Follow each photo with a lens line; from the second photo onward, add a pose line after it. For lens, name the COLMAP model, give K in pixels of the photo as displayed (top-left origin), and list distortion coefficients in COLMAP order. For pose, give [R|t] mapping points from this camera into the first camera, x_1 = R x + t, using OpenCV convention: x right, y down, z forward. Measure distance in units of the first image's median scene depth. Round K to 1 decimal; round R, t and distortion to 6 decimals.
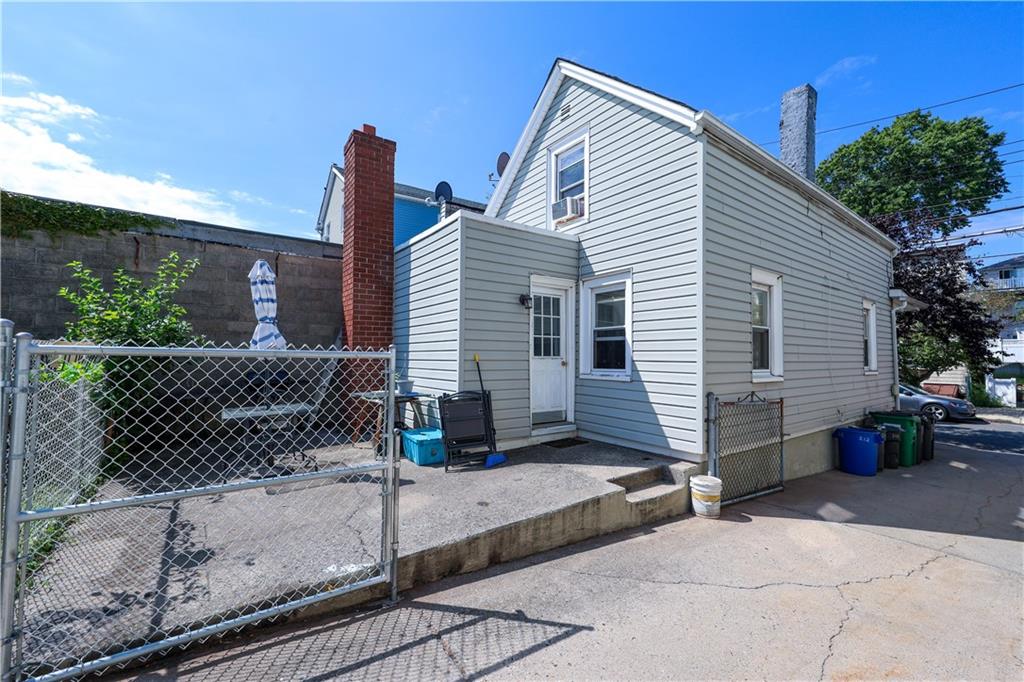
lens RADIAL K [[412.4, 0, 512.0], [0, 412.4, 338.7], [0, 0, 1]] dist [0.004886, -0.000166]
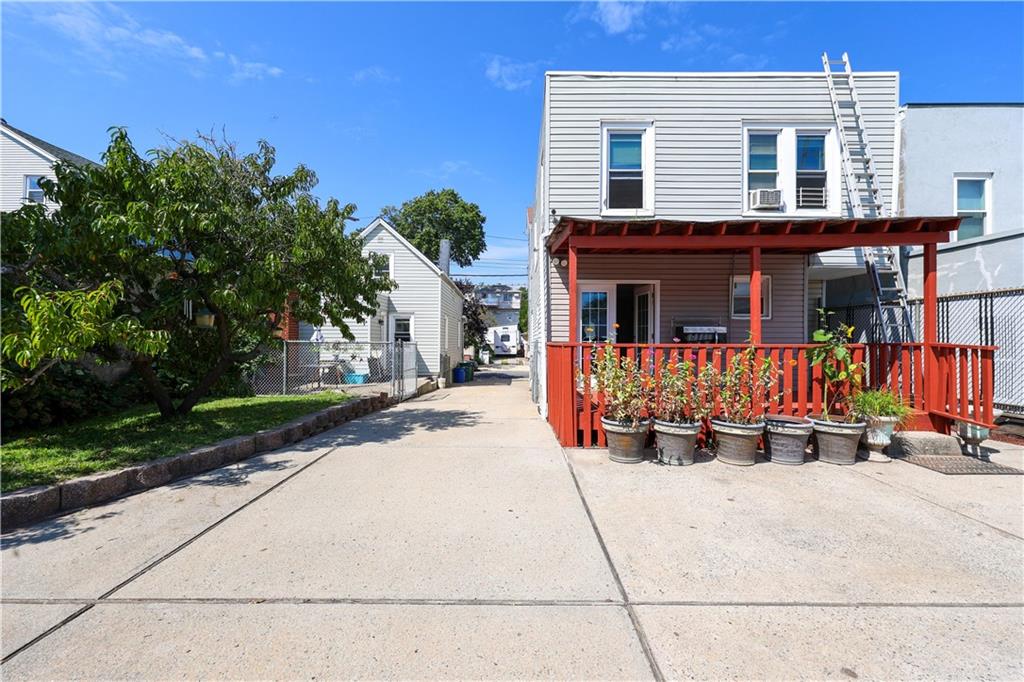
lens RADIAL K [[417.4, 0, 509.2], [0, 417.4, 340.8], [0, 0, 1]] dist [0.002485, -0.000039]
pose [[0.585915, -0.003329, 0.810366, -0.508026], [-0.032618, 0.999084, 0.027688, -0.022926], [-0.809716, -0.042655, 0.585270, -0.374385]]
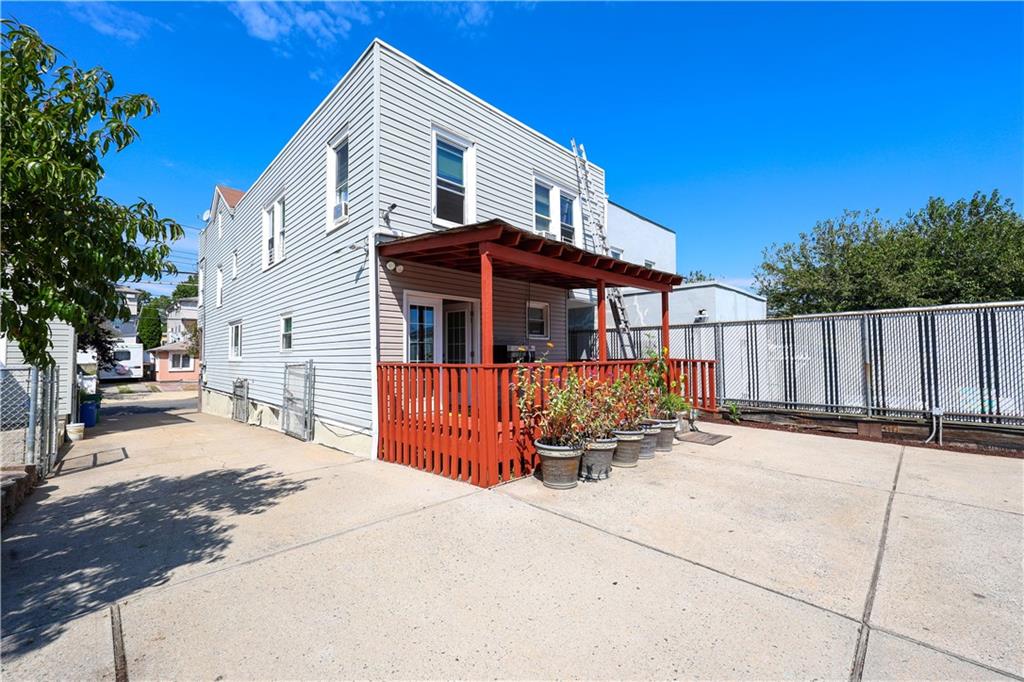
lens RADIAL K [[412.4, 0, 514.5], [0, 412.4, 338.8], [0, 0, 1]] dist [0.004886, -0.000166]
pose [[-0.166491, 0.035332, 0.985410, -0.496919], [-0.033138, 0.998593, -0.041403, -0.020363], [-0.985486, -0.039548, -0.165086, -0.208643]]
